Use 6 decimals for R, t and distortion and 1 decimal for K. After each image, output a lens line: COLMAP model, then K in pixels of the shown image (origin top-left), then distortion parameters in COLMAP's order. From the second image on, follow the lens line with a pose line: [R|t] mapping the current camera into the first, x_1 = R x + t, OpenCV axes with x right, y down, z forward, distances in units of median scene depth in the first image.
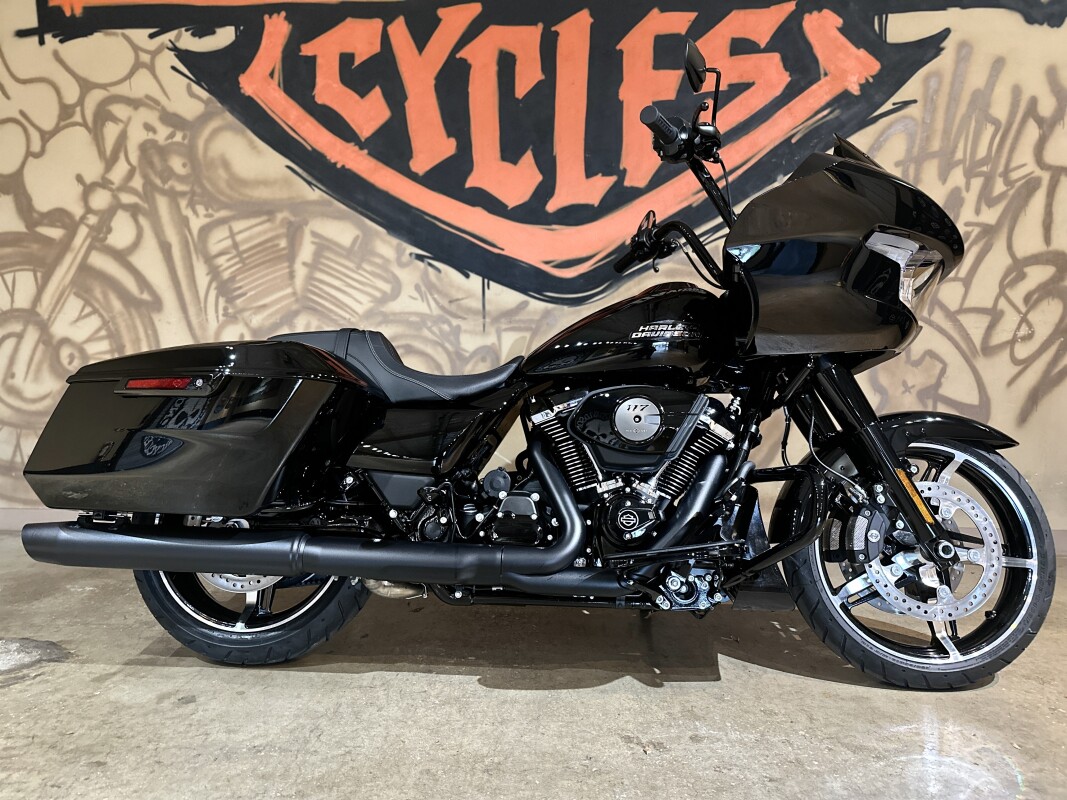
lens RADIAL K [[758.1, 0, 528.9], [0, 758.1, 403.6], [0, 0, 1]] dist [0.030185, -0.034620]
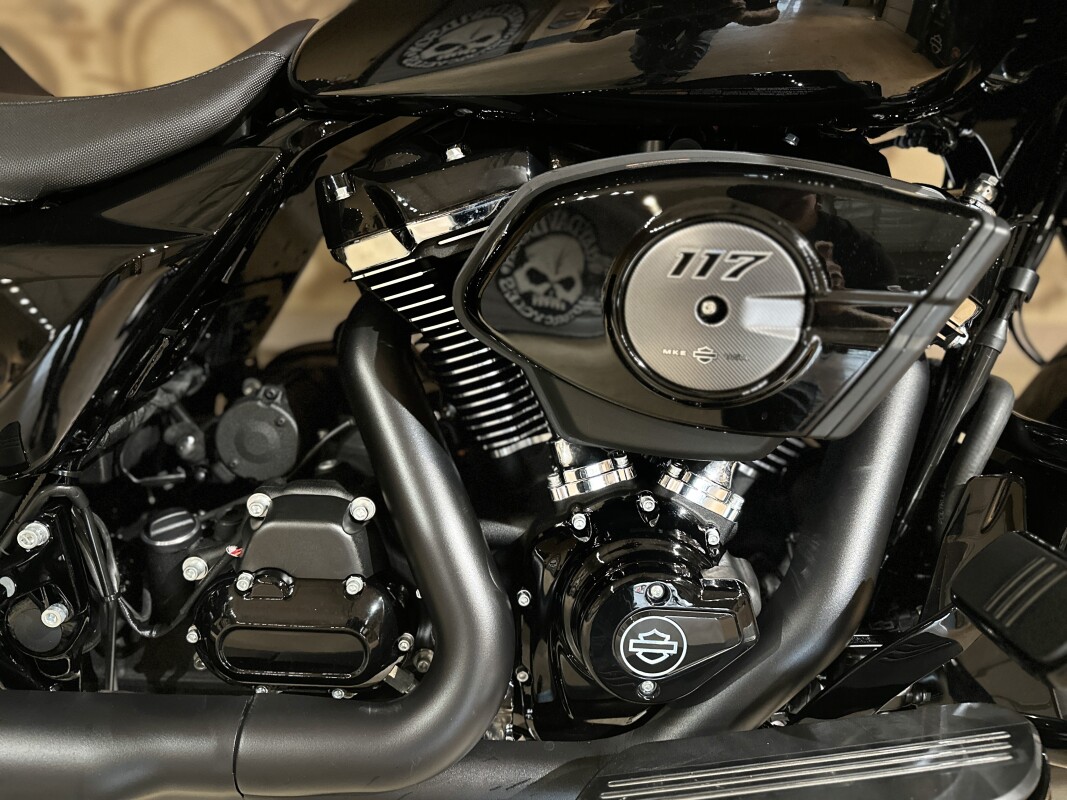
lens RADIAL K [[758.1, 0, 531.7], [0, 758.1, 398.6], [0, 0, 1]] dist [0.030185, -0.034620]
pose [[0.997317, -0.014458, 0.071761, 0.058501], [-0.015341, 0.917251, 0.398014, -0.051657], [-0.071578, -0.398047, 0.914568, 0.714487]]
